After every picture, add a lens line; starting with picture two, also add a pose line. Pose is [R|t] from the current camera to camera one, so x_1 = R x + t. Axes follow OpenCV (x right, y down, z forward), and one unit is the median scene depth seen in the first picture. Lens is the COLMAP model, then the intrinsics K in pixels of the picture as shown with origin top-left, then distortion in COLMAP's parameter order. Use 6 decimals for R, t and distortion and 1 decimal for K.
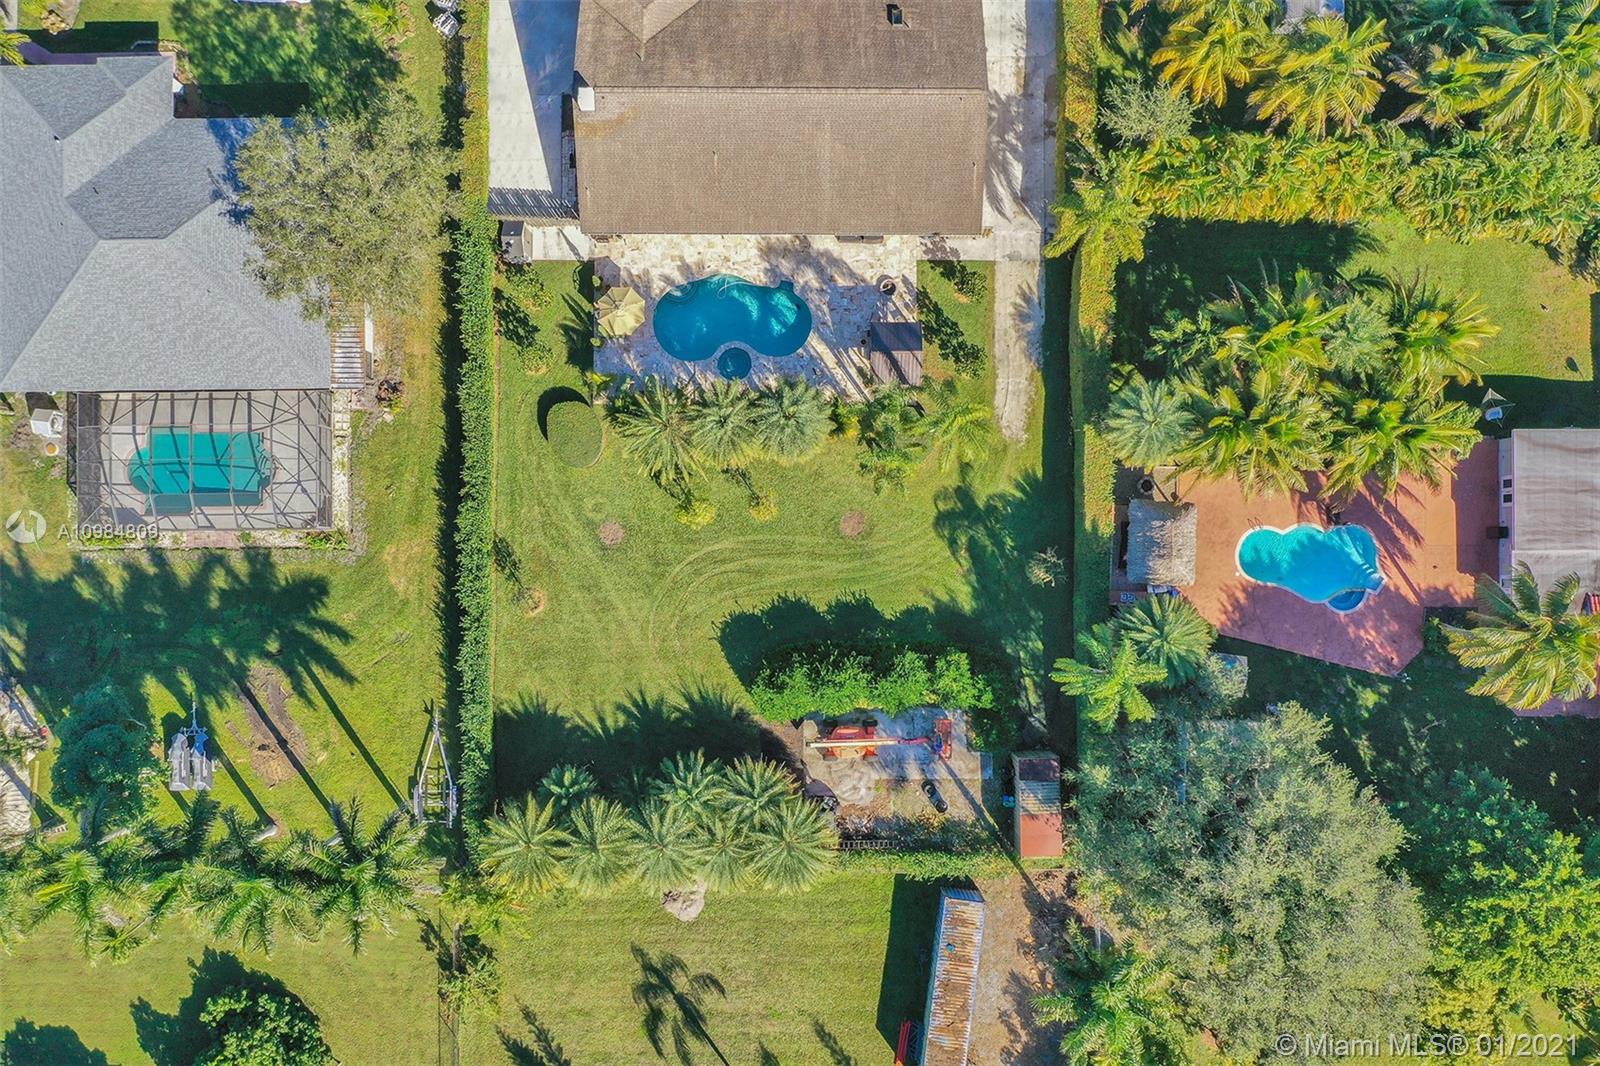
lens RADIAL K [[1231.8, 0, 800.0], [0, 1231.8, 533.0], [0, 0, 1]] dist [-0.042648, 0.003026]
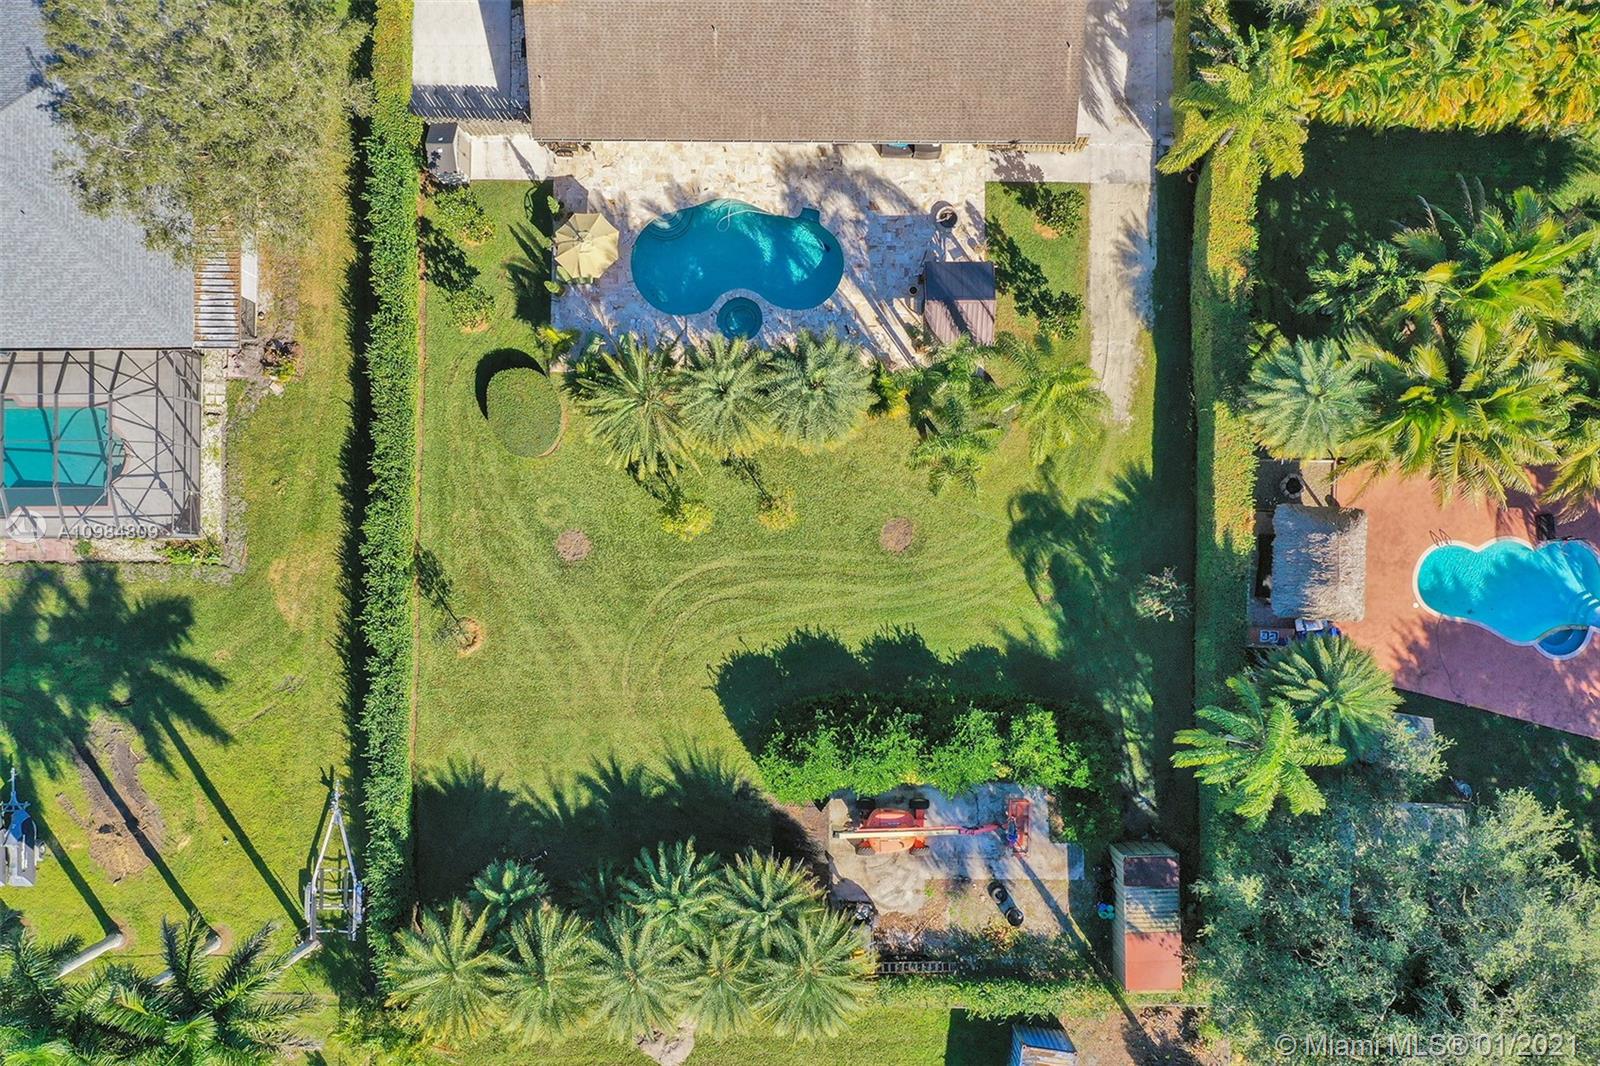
lens RADIAL K [[1231.8, 0, 800.0], [0, 1231.8, 533.0], [0, 0, 1]] dist [-0.042648, 0.003026]
pose [[0.999932, 0.006154, -0.009871, -0.008775], [-0.006234, 0.999948, -0.008021, -0.002273], [0.009821, 0.008082, 0.999919, 0.261186]]
